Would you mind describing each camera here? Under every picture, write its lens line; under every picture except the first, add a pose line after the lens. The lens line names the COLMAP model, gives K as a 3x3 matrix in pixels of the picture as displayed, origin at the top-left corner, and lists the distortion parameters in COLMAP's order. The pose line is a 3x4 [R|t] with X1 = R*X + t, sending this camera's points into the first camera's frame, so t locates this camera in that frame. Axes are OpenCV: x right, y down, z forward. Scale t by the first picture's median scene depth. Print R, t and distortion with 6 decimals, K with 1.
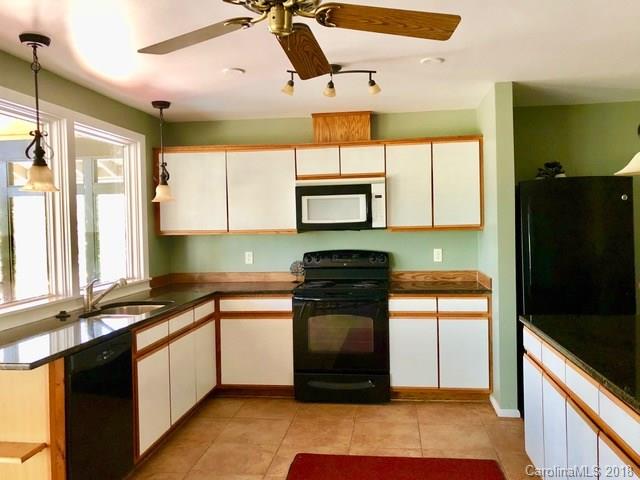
lens RADIAL K [[558.9, 0, 321.9], [0, 558.9, 235.3], [0, 0, 1]] dist [0.083642, -0.069009]
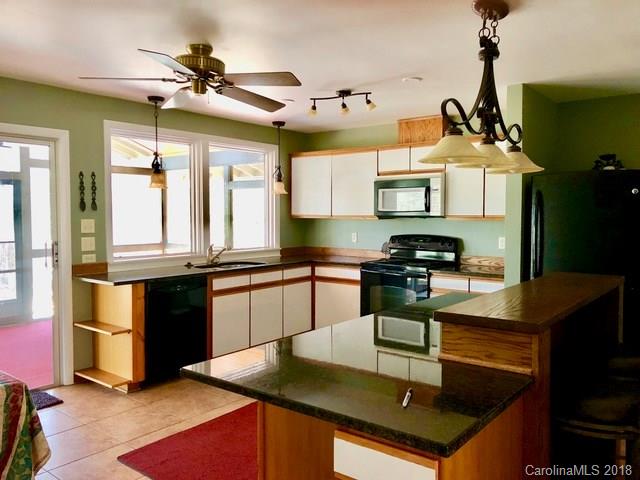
lens RADIAL K [[533.0, 0, 336.3], [0, 533.0, 237.7], [0, 0, 1]] dist [0.046425, -0.028924]
pose [[0.855396, 0.046623, -0.515873, 0.506369], [-0.029745, 0.998719, 0.040940, -0.008217], [0.517120, -0.019676, 0.855686, -0.061099]]
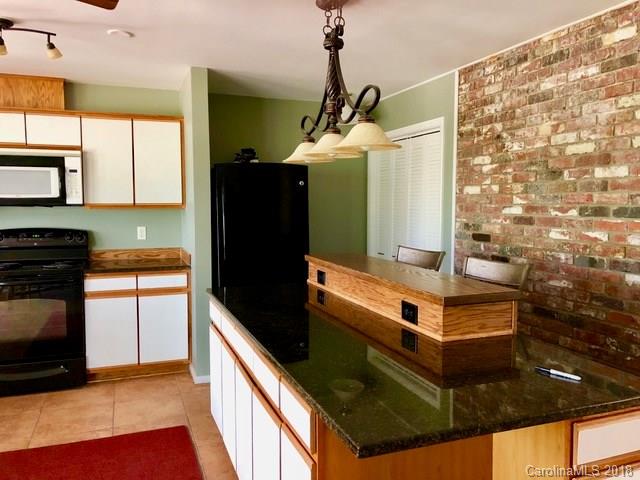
lens RADIAL K [[533.0, 0, 320.3], [0, 533.0, 236.0], [0, 0, 1]] dist [0.046425, -0.028924]
pose [[0.889279, -0.007148, 0.457309, 0.056525], [-0.011760, 0.999190, 0.038487, -0.000185], [-0.457213, -0.039604, 0.888475, 0.003179]]
